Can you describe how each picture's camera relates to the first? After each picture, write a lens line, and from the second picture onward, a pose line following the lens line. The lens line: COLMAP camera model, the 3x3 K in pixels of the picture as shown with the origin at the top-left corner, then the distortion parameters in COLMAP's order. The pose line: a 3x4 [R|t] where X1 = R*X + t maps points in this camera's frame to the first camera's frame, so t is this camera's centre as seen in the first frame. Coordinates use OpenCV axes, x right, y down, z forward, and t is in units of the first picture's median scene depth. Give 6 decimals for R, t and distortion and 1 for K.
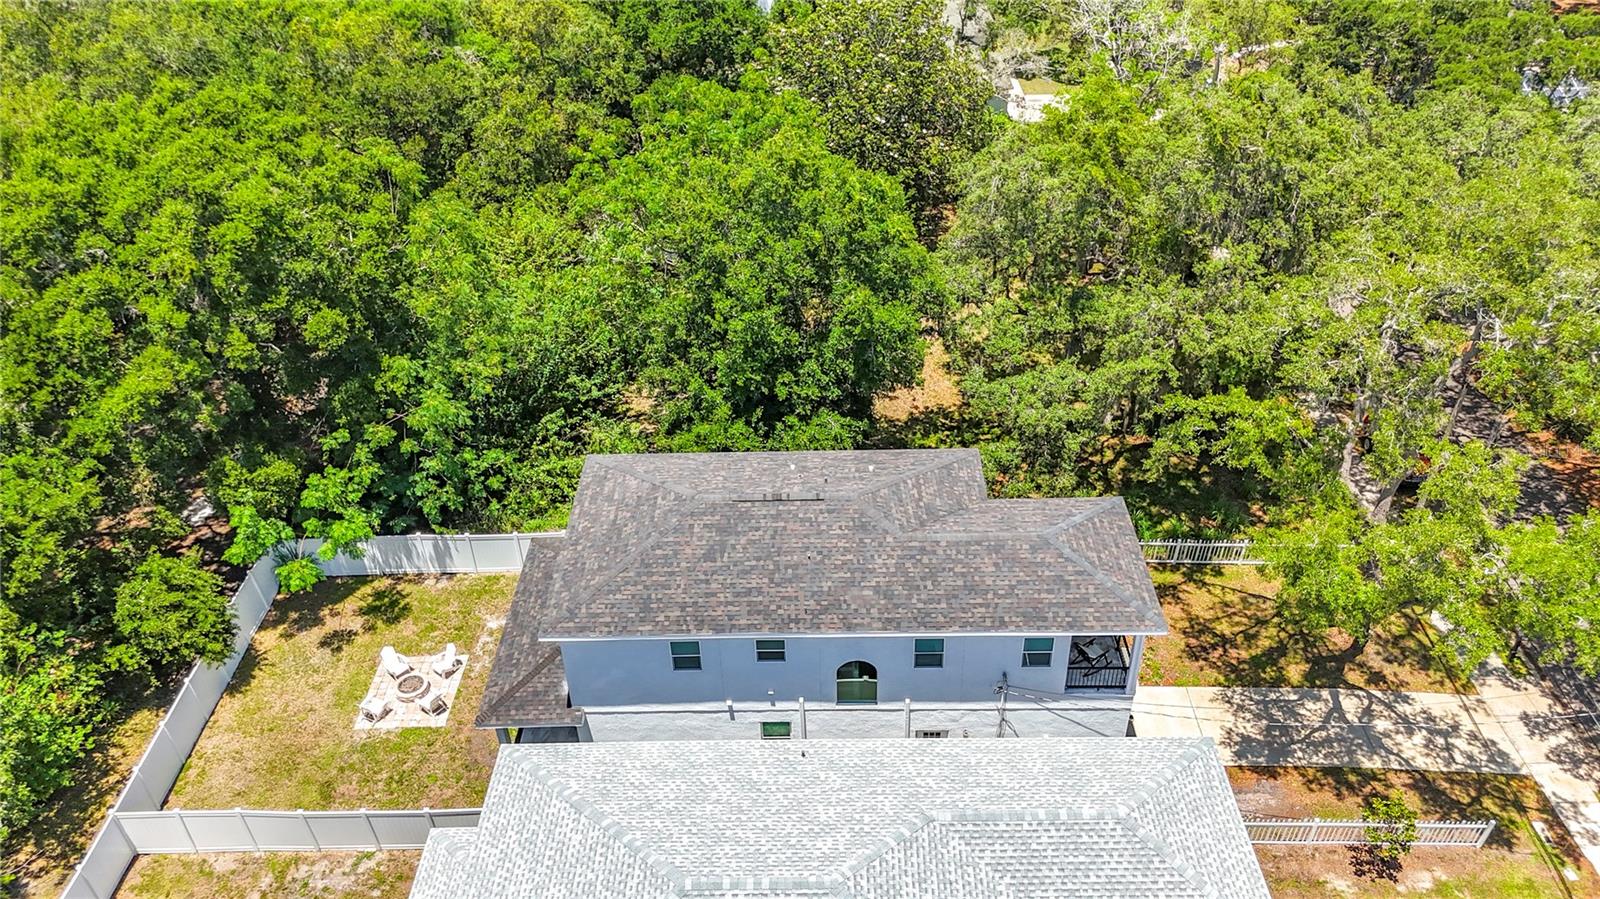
lens RADIAL K [[1253.0, 0, 797.6], [0, 1253.0, 406.5], [0, 0, 1]] dist [0.005541, 0.002542]
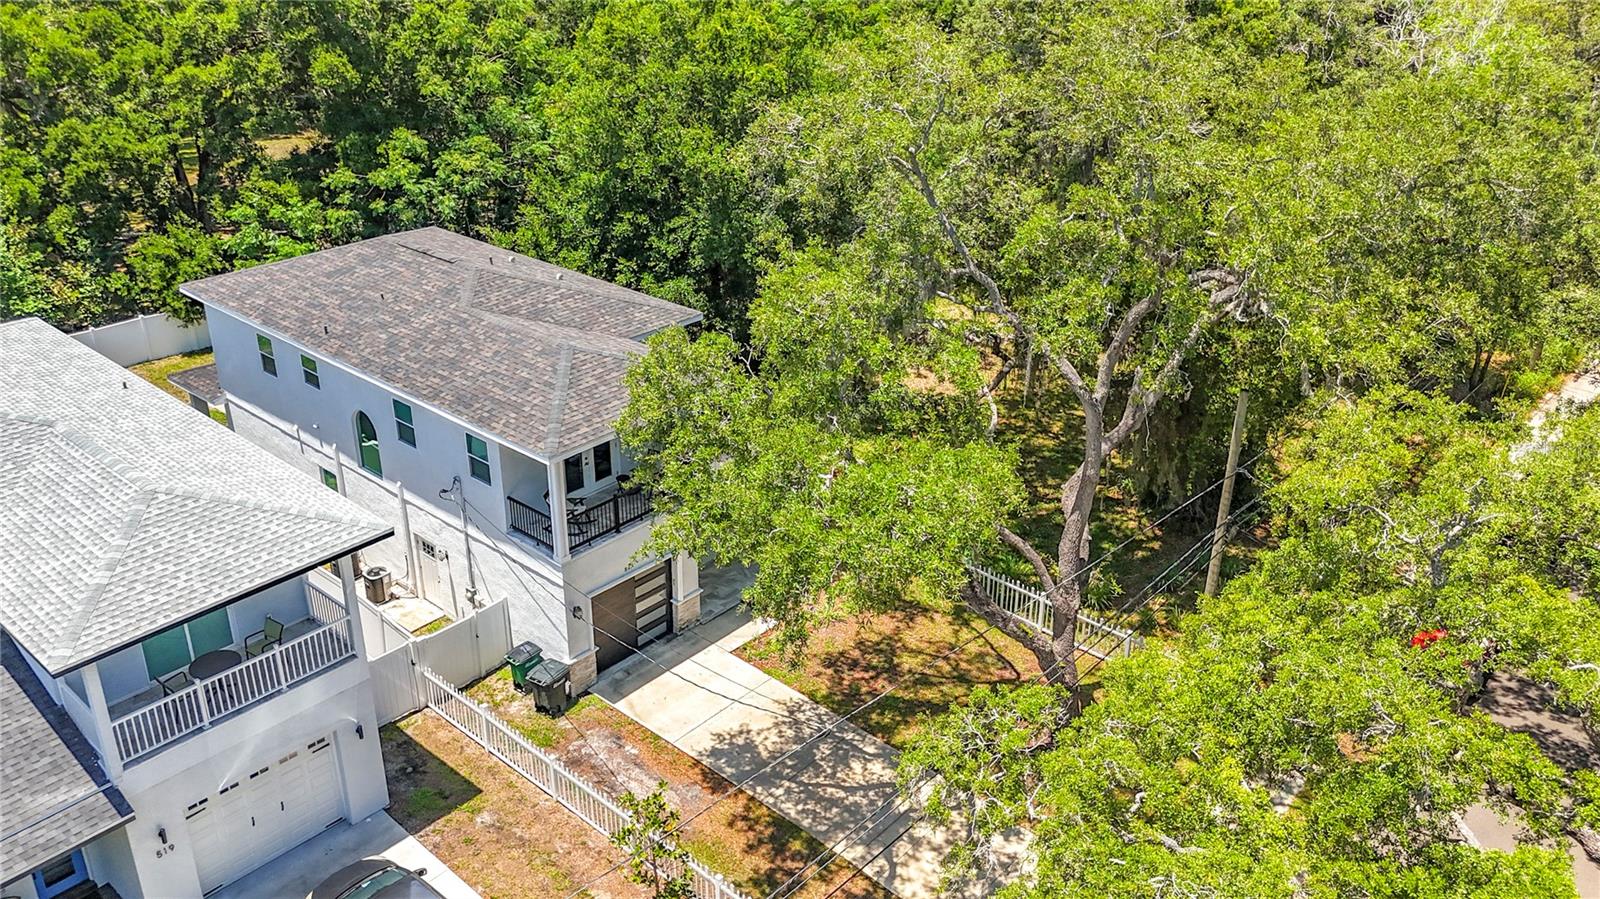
lens RADIAL K [[1253.0, 0, 797.6], [0, 1253.0, 406.5], [0, 0, 1]] dist [0.005541, 0.002542]
pose [[0.738489, 0.269155, -0.618215, 0.781482], [-0.375590, 0.925661, -0.045653, 0.113007], [0.559970, 0.265910, 0.784682, 0.424630]]
